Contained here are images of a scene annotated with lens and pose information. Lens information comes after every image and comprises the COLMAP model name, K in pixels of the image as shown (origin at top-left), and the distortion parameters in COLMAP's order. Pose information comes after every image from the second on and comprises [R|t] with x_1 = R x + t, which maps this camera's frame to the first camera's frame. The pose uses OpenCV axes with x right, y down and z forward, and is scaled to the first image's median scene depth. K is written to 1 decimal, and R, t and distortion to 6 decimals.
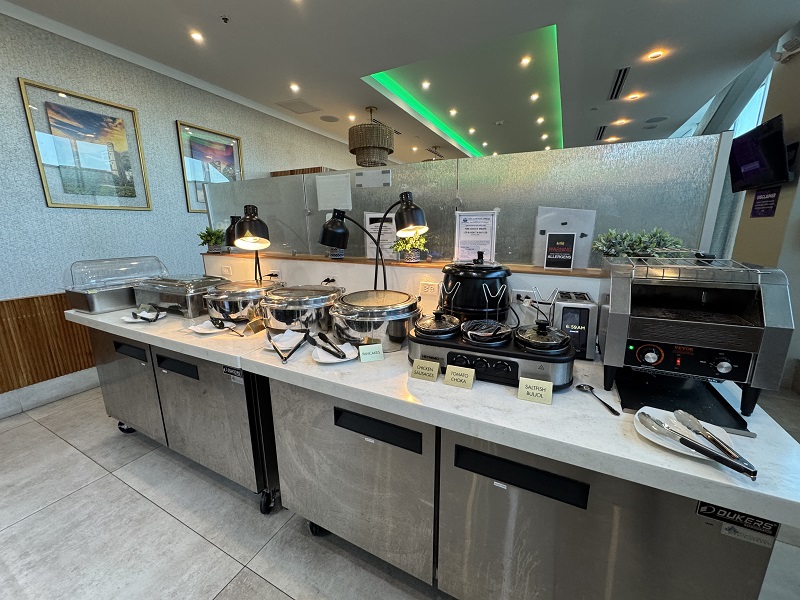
lens RADIAL K [[320.8, 0, 400.0], [0, 320.8, 300.0], [0, 0, 1]] dist [-0.000360, -0.000001]
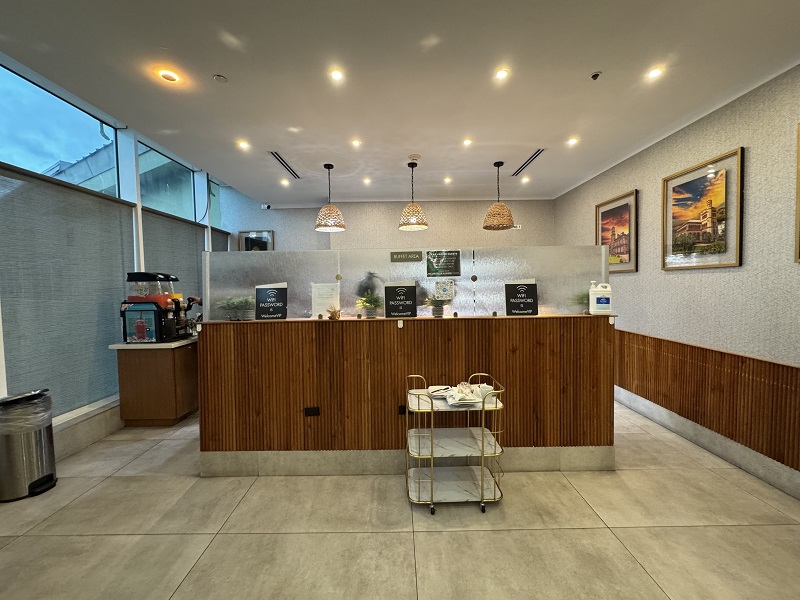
lens RADIAL K [[320.8, 0, 400.0], [0, 320.8, 300.0], [0, 0, 1]] dist [-0.000360, -0.000001]
pose [[-0.889578, 0.037894, -0.455208, 0.366388], [-0.080526, 0.967935, 0.237943, -0.354695], [0.449628, 0.248325, -0.858003, 1.477013]]
